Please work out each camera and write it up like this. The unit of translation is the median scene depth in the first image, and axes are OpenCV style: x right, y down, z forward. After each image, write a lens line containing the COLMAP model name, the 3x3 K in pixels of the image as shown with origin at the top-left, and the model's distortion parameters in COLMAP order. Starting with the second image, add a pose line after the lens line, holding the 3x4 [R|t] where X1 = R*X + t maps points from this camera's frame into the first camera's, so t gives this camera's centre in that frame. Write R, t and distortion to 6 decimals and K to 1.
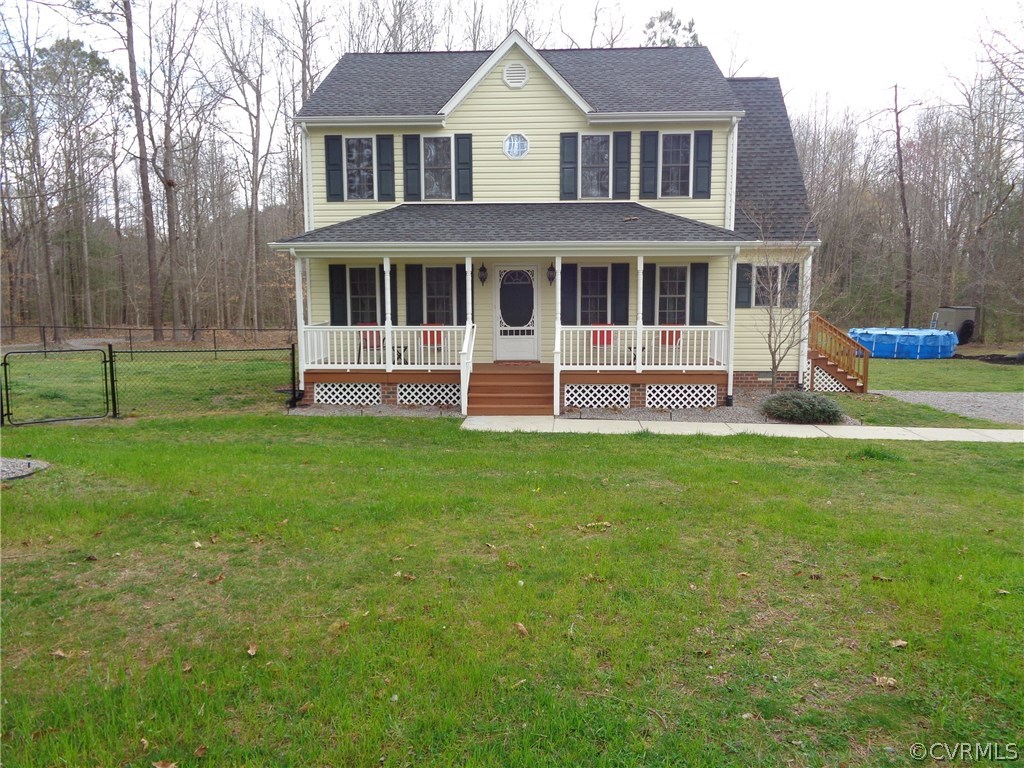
lens RADIAL K [[769.2, 0, 507.3], [0, 769.2, 379.3], [0, 0, 1]] dist [-0.001941, 0.007459]
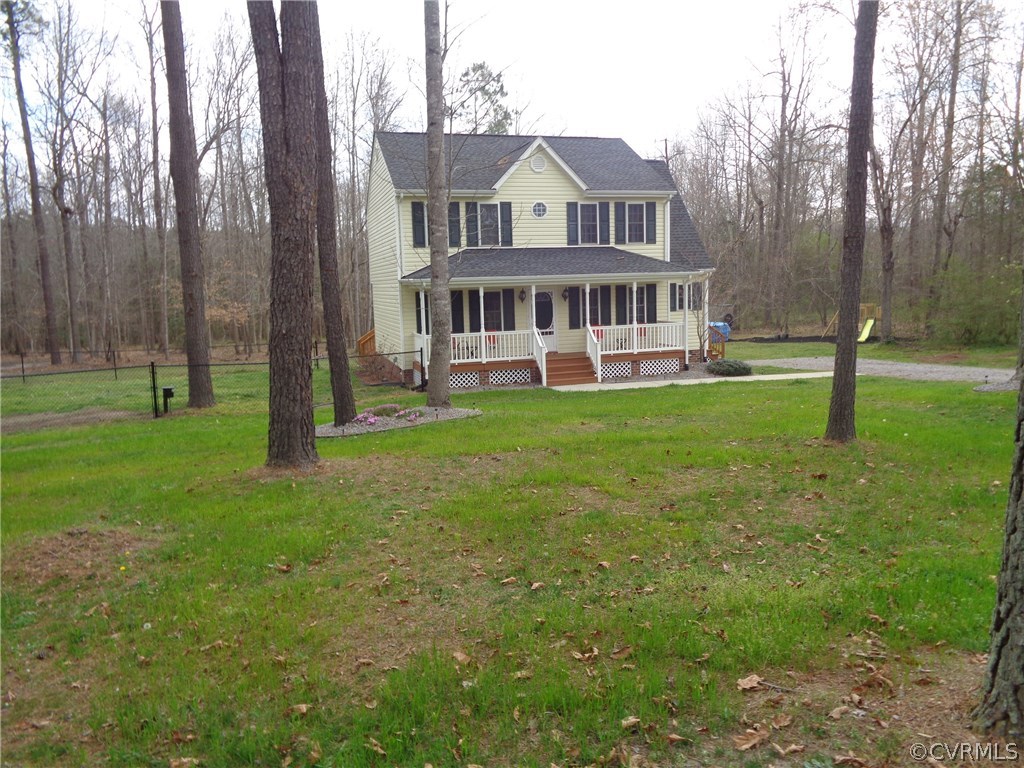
lens RADIAL K [[769.2, 0, 509.1], [0, 769.2, 377.7], [0, 0, 1]] dist [-0.001941, 0.007459]
pose [[0.941428, -0.066813, 0.330530, -0.568237], [0.070733, 0.997495, 0.000169, 0.020590], [-0.329714, 0.023220, 0.943795, -0.400207]]
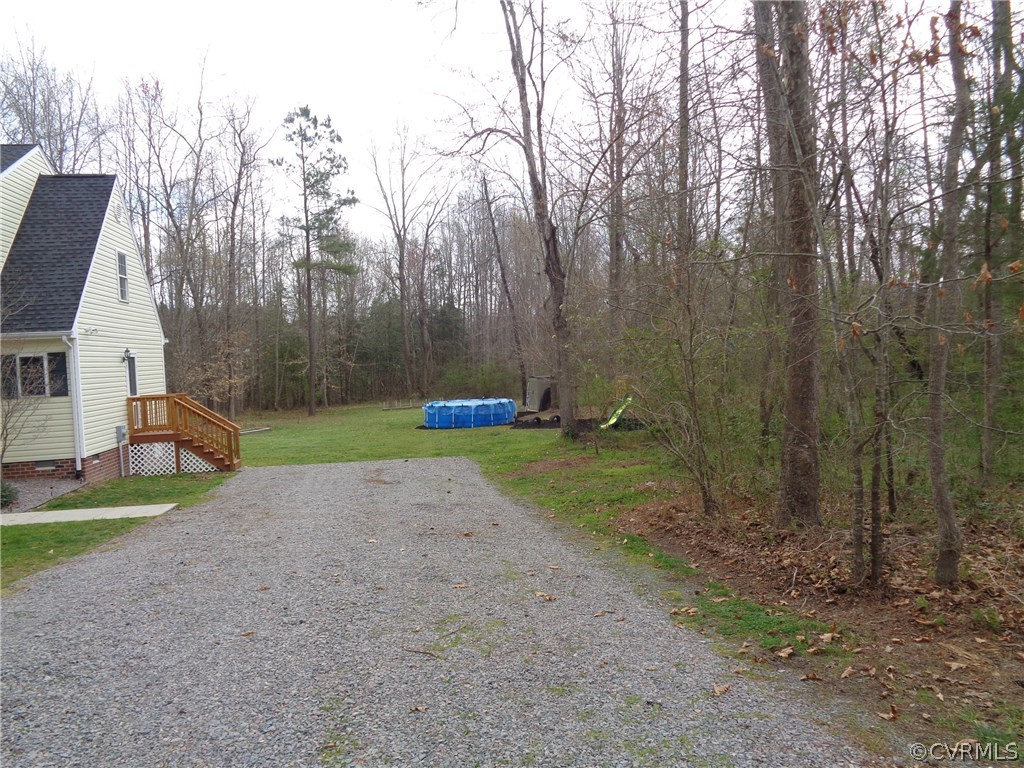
lens RADIAL K [[769.2, 0, 515.2], [0, 769.2, 381.1], [0, 0, 1]] dist [-0.001941, 0.007459]
pose [[0.971850, -0.051650, 0.229869, 0.750693], [0.074562, 0.992952, -0.092127, 0.026909], [-0.223490, 0.106673, 0.968851, -0.124049]]
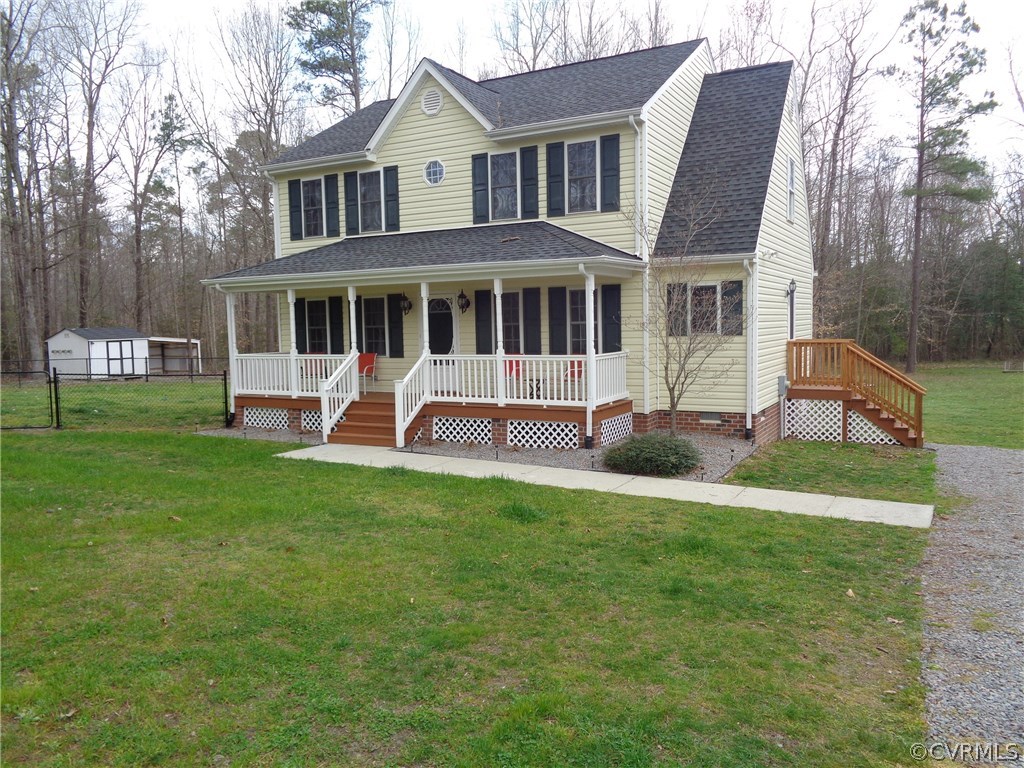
lens RADIAL K [[769.2, 0, 513.8], [0, 769.2, 382.5], [0, 0, 1]] dist [-0.001941, 0.007459]
pose [[0.905131, 0.018263, -0.424740, 0.527681], [-0.037808, 0.998576, -0.037634, -0.002834], [0.423448, 0.050122, 0.904533, 0.168240]]
